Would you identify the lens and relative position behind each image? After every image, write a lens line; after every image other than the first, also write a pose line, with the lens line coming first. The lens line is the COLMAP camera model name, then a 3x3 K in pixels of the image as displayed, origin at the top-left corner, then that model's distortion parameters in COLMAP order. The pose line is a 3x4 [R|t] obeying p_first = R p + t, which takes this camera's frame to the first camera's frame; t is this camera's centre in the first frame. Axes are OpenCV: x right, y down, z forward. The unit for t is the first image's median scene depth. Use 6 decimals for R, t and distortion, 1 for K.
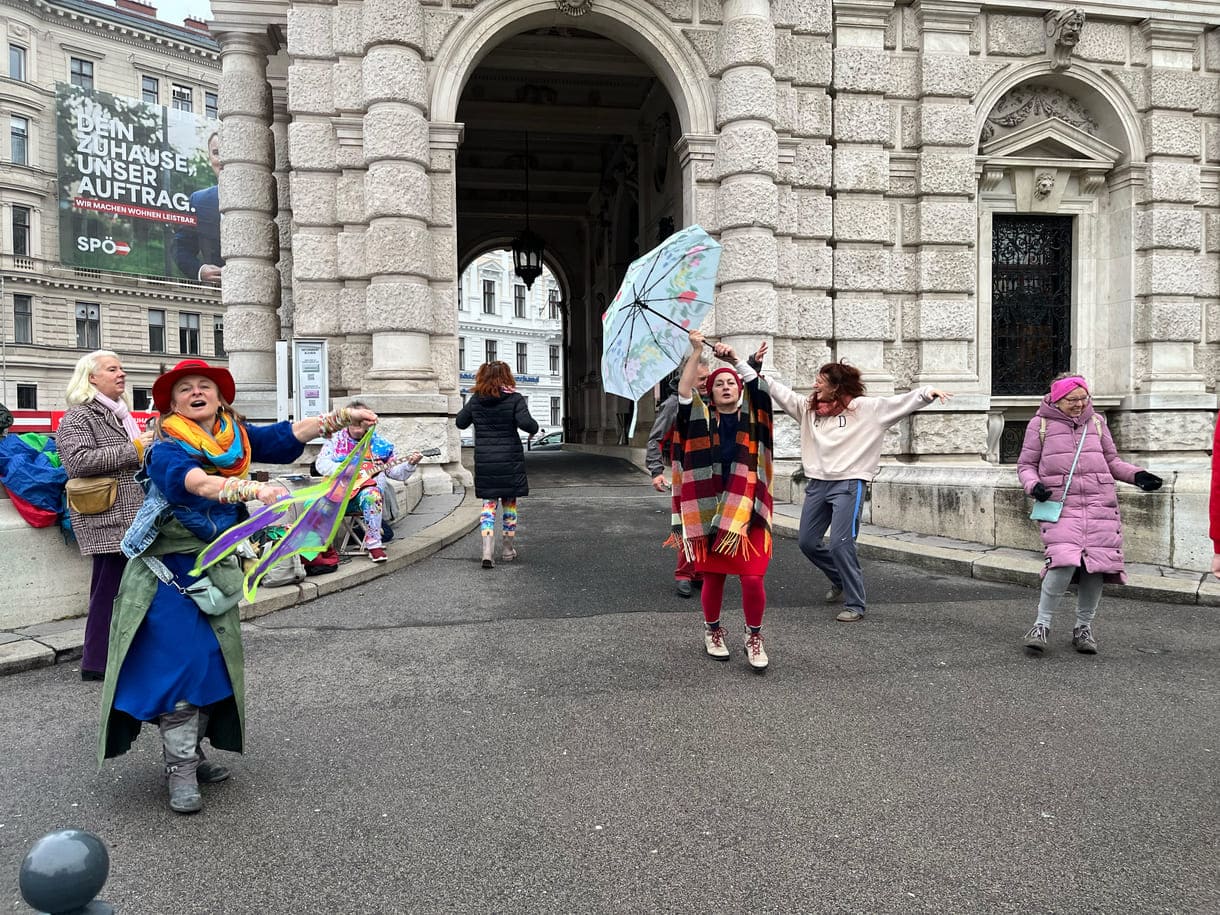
lens RADIAL K [[908.7, 0, 610.0], [0, 908.7, 457.5], [0, 0, 1]] dist [0.050160, -0.077472]
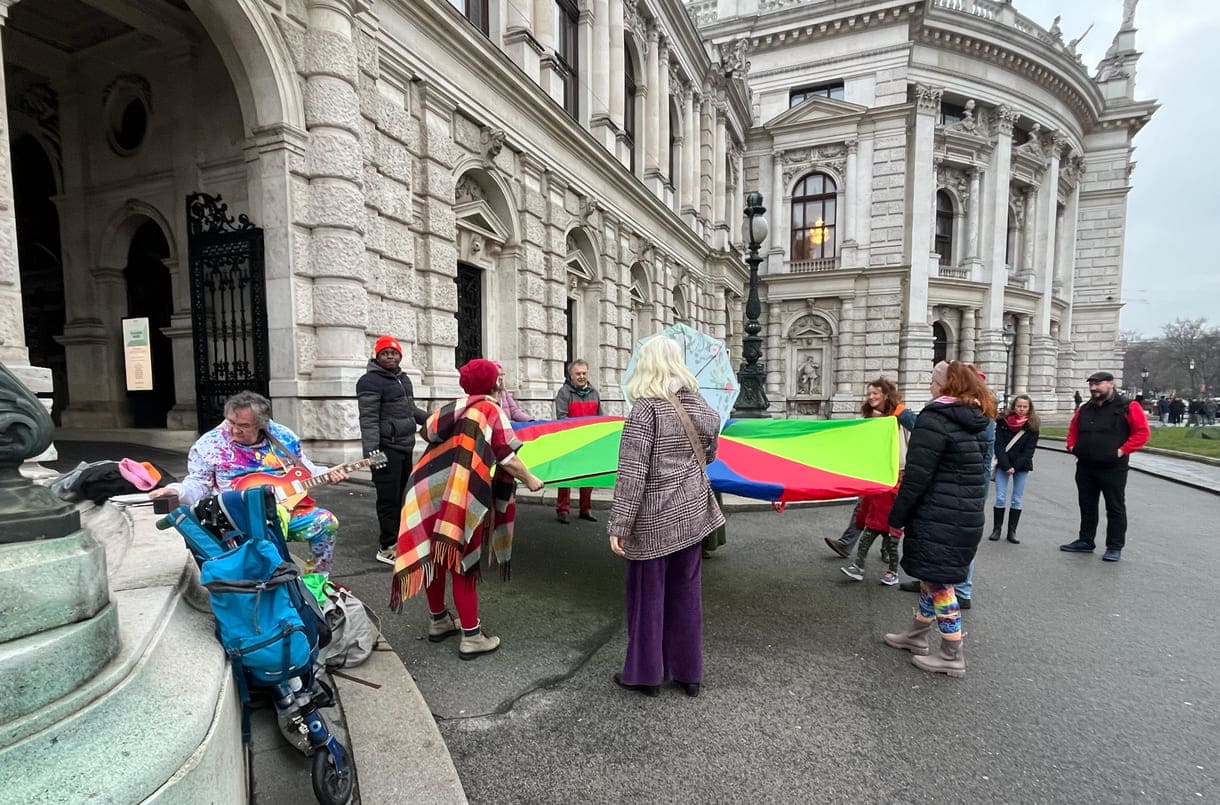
lens RADIAL K [[635.6, 0, 600.3], [0, 635.6, 458.5], [0, 0, 1]] dist [-0.004592, -0.000613]
pose [[0.538032, -0.063259, 0.840547, -0.325424], [0.018302, 0.997822, 0.063380, -0.017280], [-0.842725, -0.018717, 0.538018, 0.300408]]
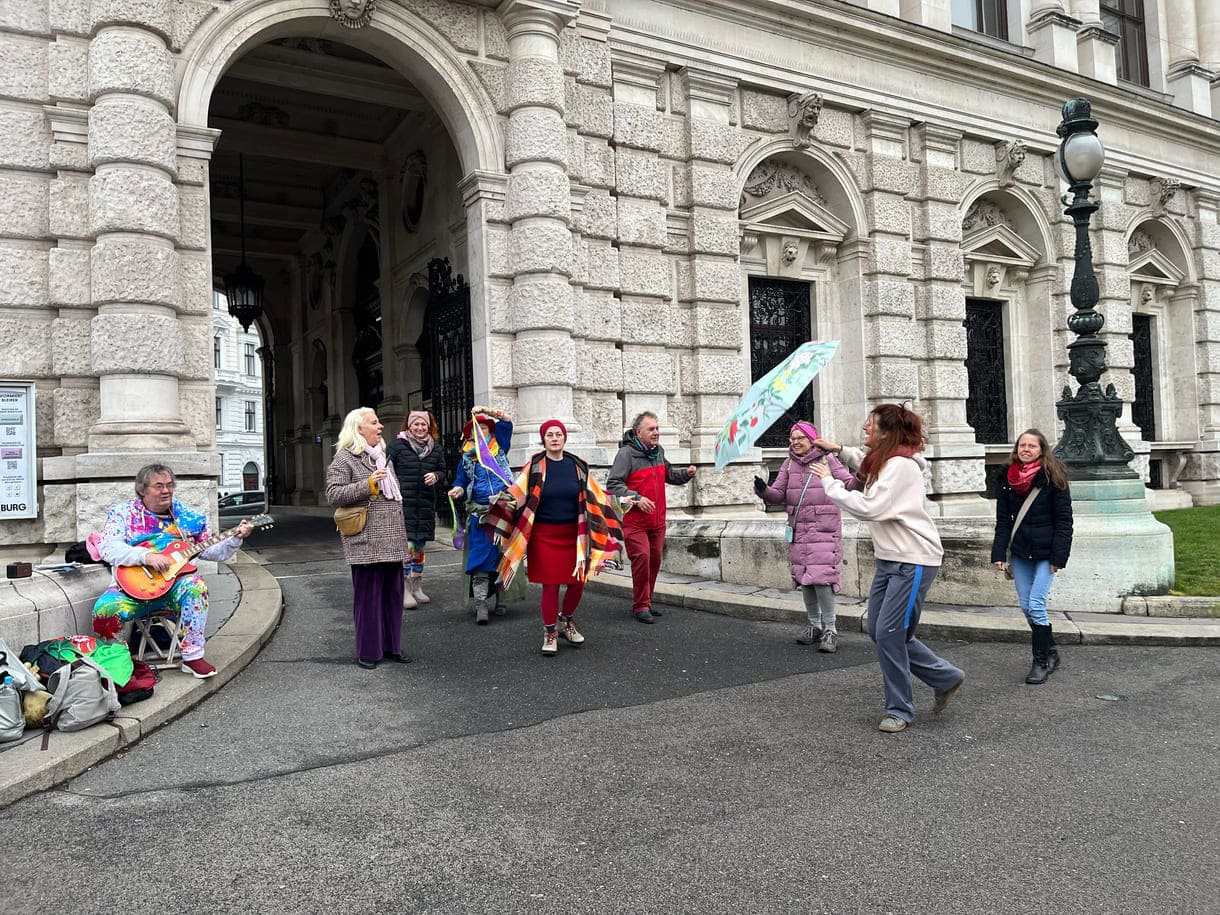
lens RADIAL K [[908.7, 0, 610.0], [0, 908.7, 457.5], [0, 0, 1]] dist [0.050160, -0.077472]
pose [[0.935328, -0.012681, 0.353554, -0.115504], [0.033684, 0.998010, -0.053314, -0.007395], [-0.352175, 0.061775, 0.933893, 0.095997]]
